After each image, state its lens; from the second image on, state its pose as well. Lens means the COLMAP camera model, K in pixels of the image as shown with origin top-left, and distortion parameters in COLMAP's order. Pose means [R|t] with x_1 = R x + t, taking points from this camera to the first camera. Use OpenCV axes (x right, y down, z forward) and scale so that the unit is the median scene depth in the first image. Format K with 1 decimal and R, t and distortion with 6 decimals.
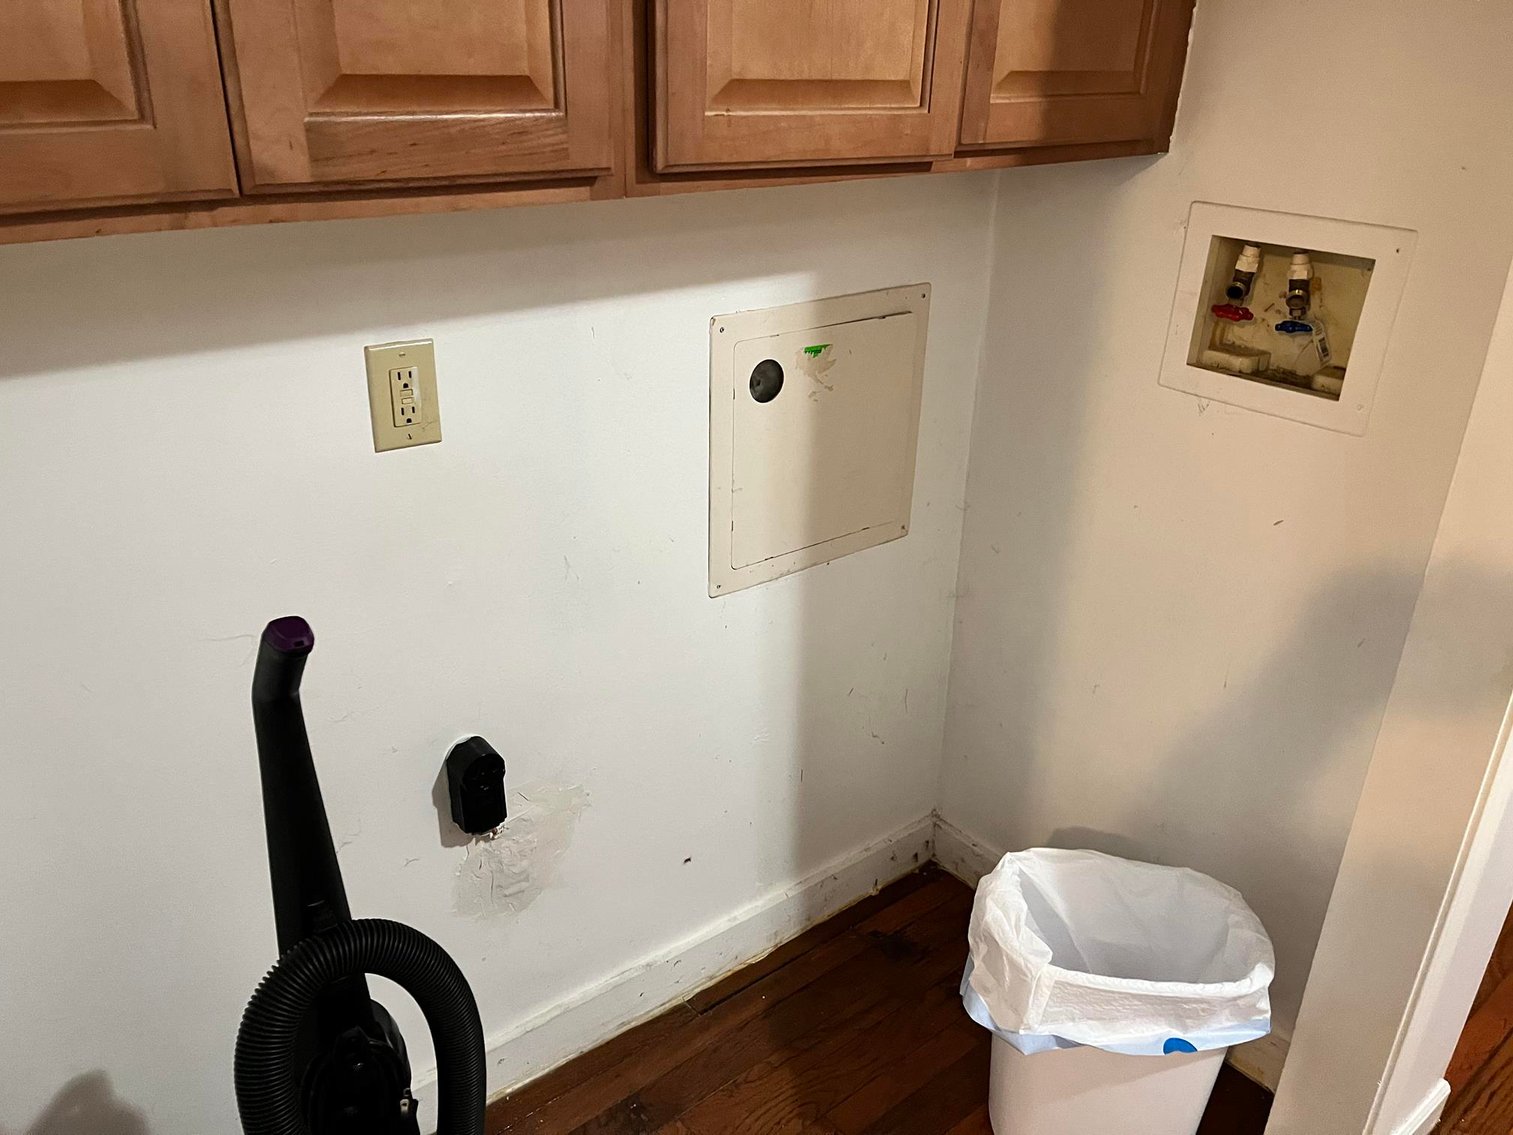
lens RADIAL K [[1137.6, 0, 752.5], [0, 1137.6, 569.1], [0, 0, 1]] dist [0.083634, -0.112597]
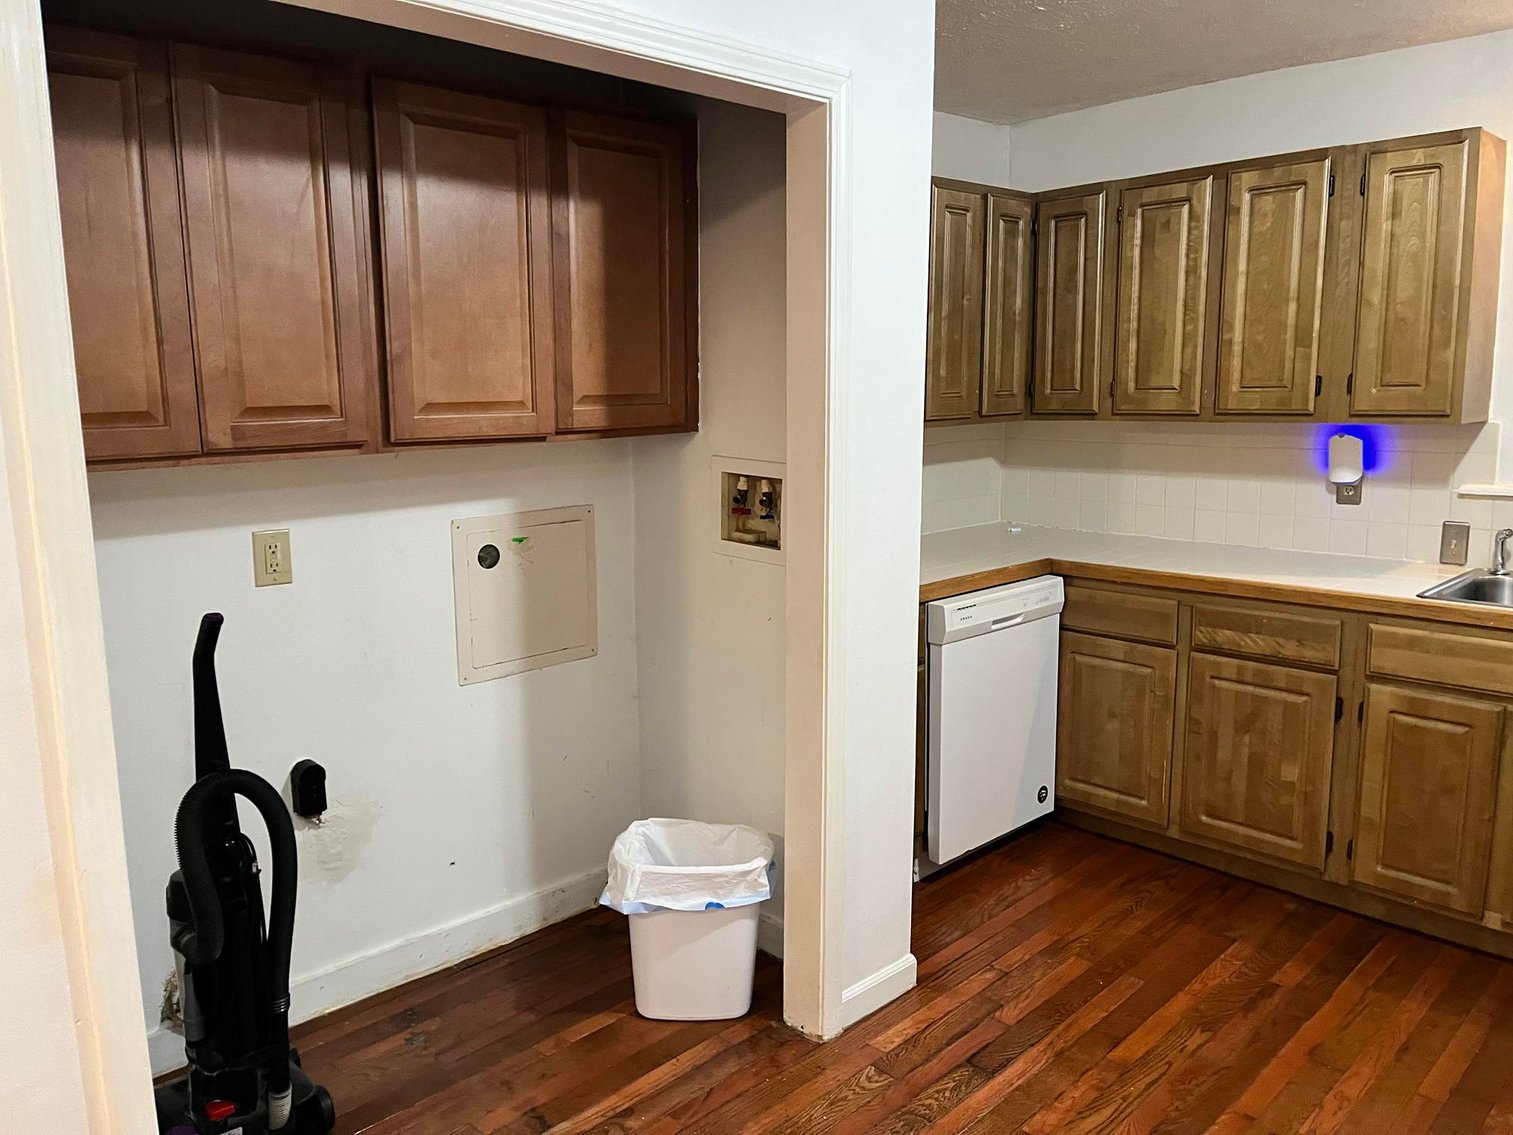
lens RADIAL K [[1137.6, 0, 752.5], [0, 1137.6, 569.1], [0, 0, 1]] dist [0.083634, -0.112597]
pose [[0.995535, -0.039294, 0.085822, 0.298310], [0.058809, 0.969399, -0.238341, 0.336305], [-0.073831, 0.242324, 0.967382, -0.829623]]
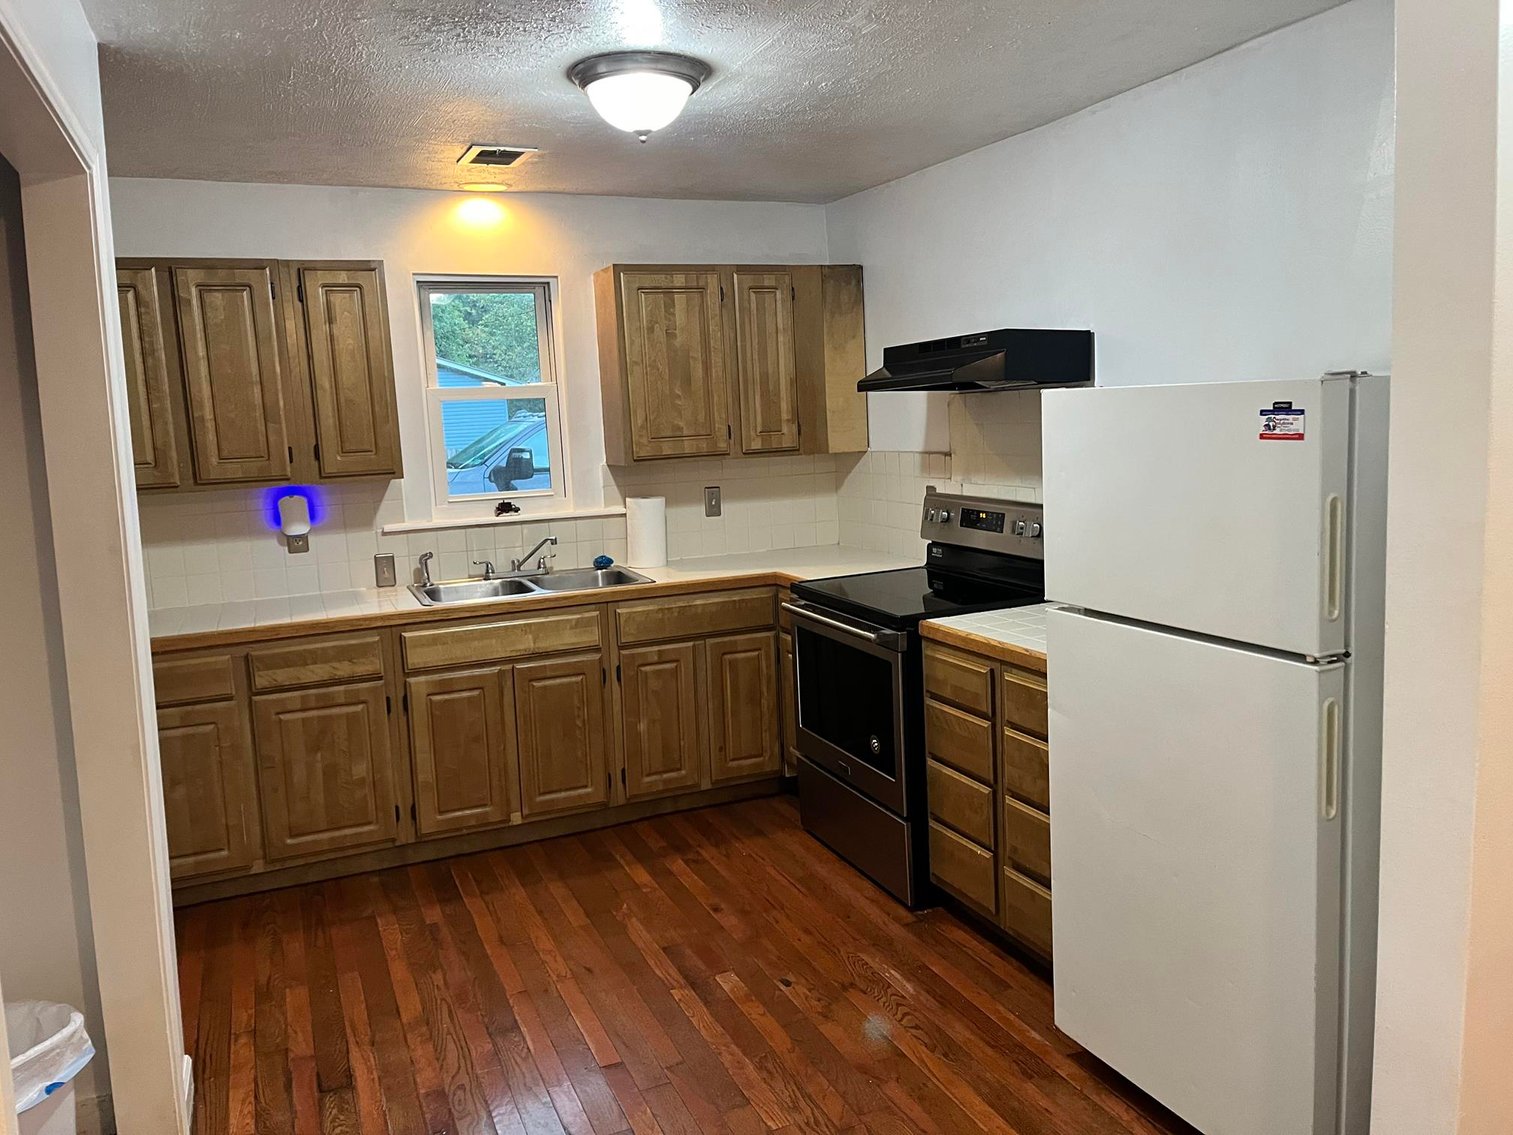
lens RADIAL K [[1137.6, 0, 752.5], [0, 1137.6, 569.1], [0, 0, 1]] dist [0.083634, -0.112597]
pose [[0.281837, -0.154161, 0.946997, -0.669514], [0.426099, 0.904446, 0.020422, 0.164525], [-0.859655, 0.397759, 0.320594, -0.503958]]
